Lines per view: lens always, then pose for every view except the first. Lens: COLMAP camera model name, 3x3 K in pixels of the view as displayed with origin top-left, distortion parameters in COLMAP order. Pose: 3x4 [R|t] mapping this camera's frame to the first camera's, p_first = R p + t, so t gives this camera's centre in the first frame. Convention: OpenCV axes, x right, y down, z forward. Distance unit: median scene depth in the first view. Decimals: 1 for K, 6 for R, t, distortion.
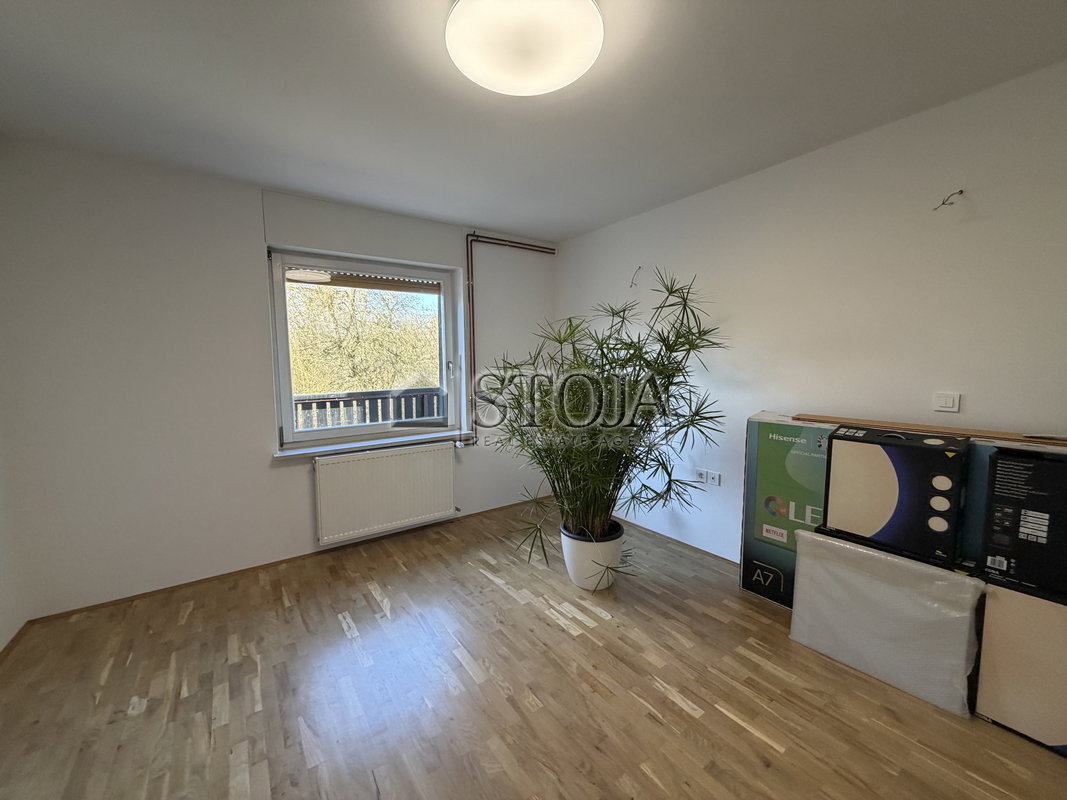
lens RADIAL K [[423.0, 0, 530.4], [0, 423.0, 396.7], [0, 0, 1]] dist [-0.000125, 0.000702]
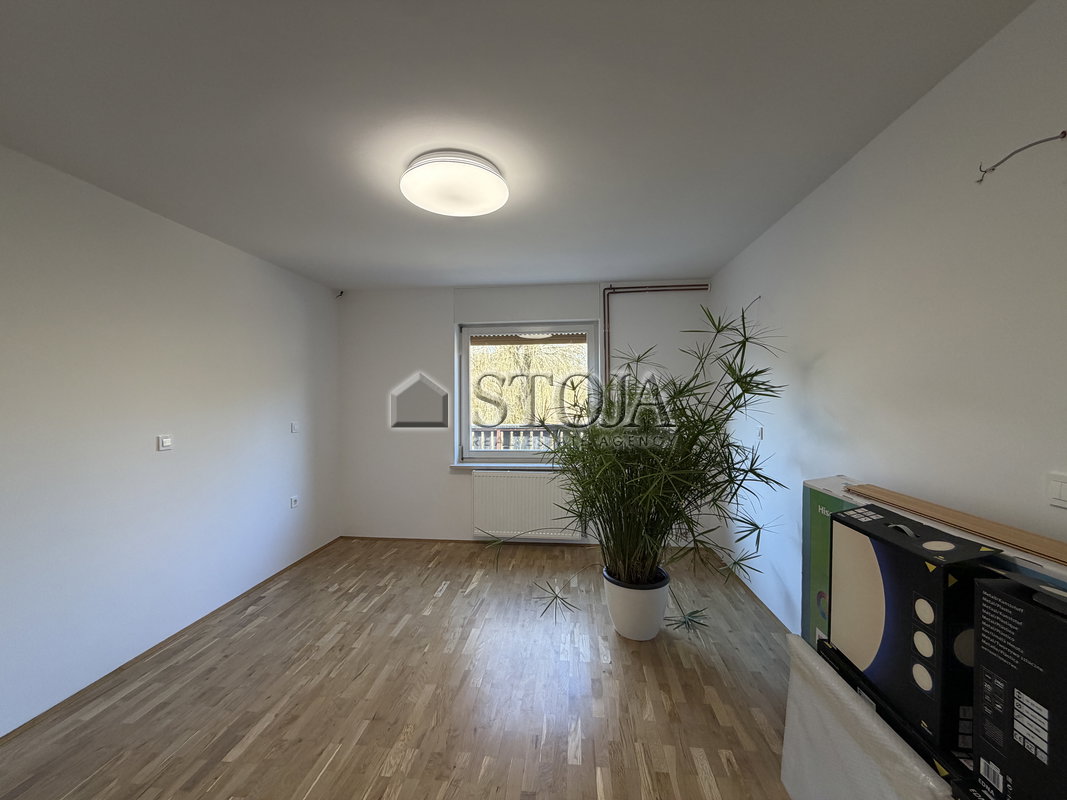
lens RADIAL K [[423.0, 0, 530.3], [0, 423.0, 397.1], [0, 0, 1]] dist [-0.000125, 0.000702]
pose [[0.752936, 0.005753, -0.658068, 0.636446], [-0.057391, 0.996726, -0.056951, -0.031608], [0.655586, 0.080648, 0.750802, 0.072467]]
